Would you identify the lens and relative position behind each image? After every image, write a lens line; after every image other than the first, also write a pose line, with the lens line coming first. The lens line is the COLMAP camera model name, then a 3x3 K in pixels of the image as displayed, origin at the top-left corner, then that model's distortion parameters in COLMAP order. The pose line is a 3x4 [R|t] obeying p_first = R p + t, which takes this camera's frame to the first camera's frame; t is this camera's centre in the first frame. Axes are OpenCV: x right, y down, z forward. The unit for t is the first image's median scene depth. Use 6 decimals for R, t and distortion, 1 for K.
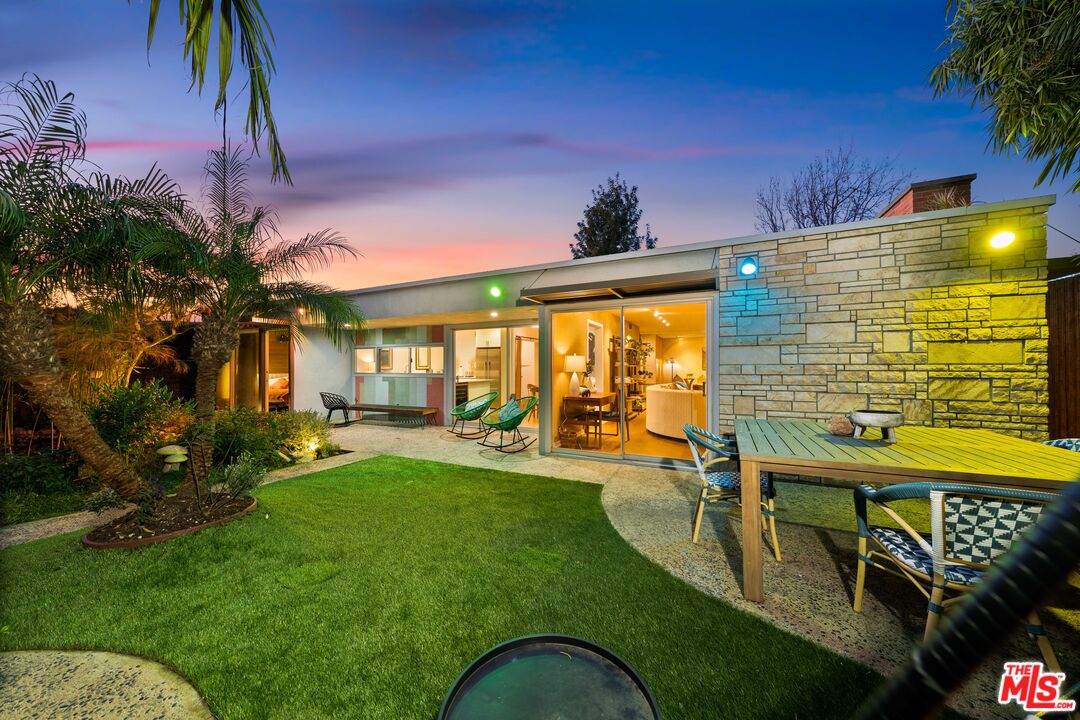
lens RADIAL K [[482.2, 0, 542.2], [0, 482.2, 368.4], [0, 0, 1]] dist [-0.002700, -0.000058]
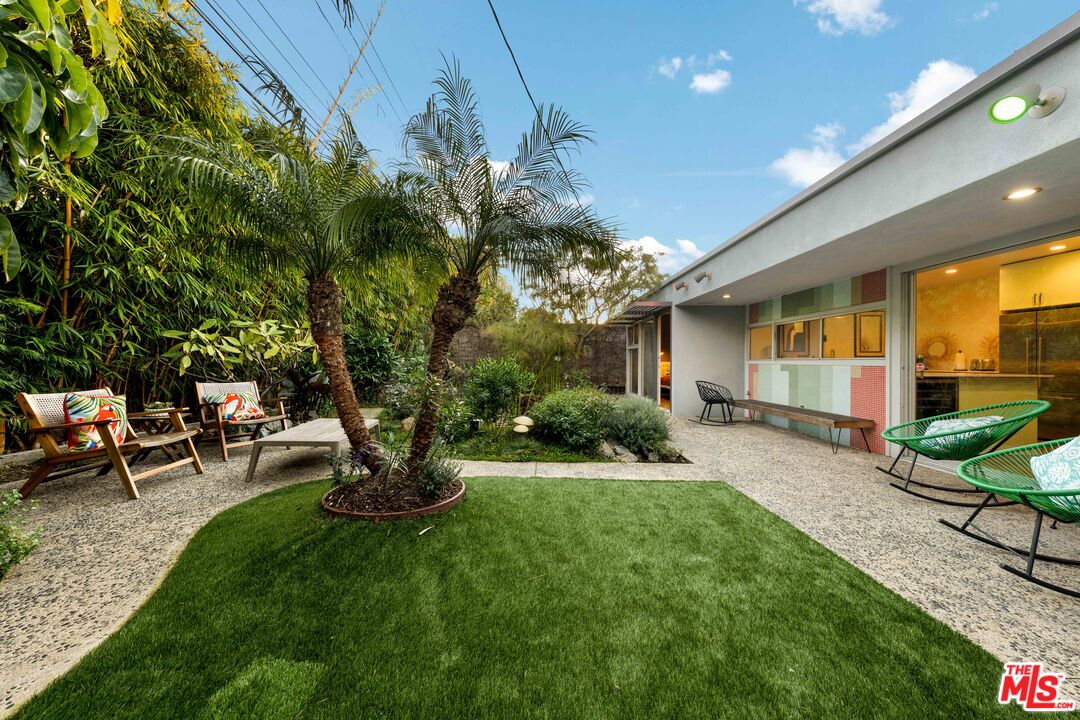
lens RADIAL K [[371.7, 0, 506.3], [0, 371.7, 361.1], [0, 0, 1]] dist [-0.009620, -0.000109]
pose [[0.431659, 0.008942, -0.901992, -0.012130], [-0.026506, 0.999645, -0.002775, 0.026499], [0.901647, 0.025106, 0.431743, 0.431779]]
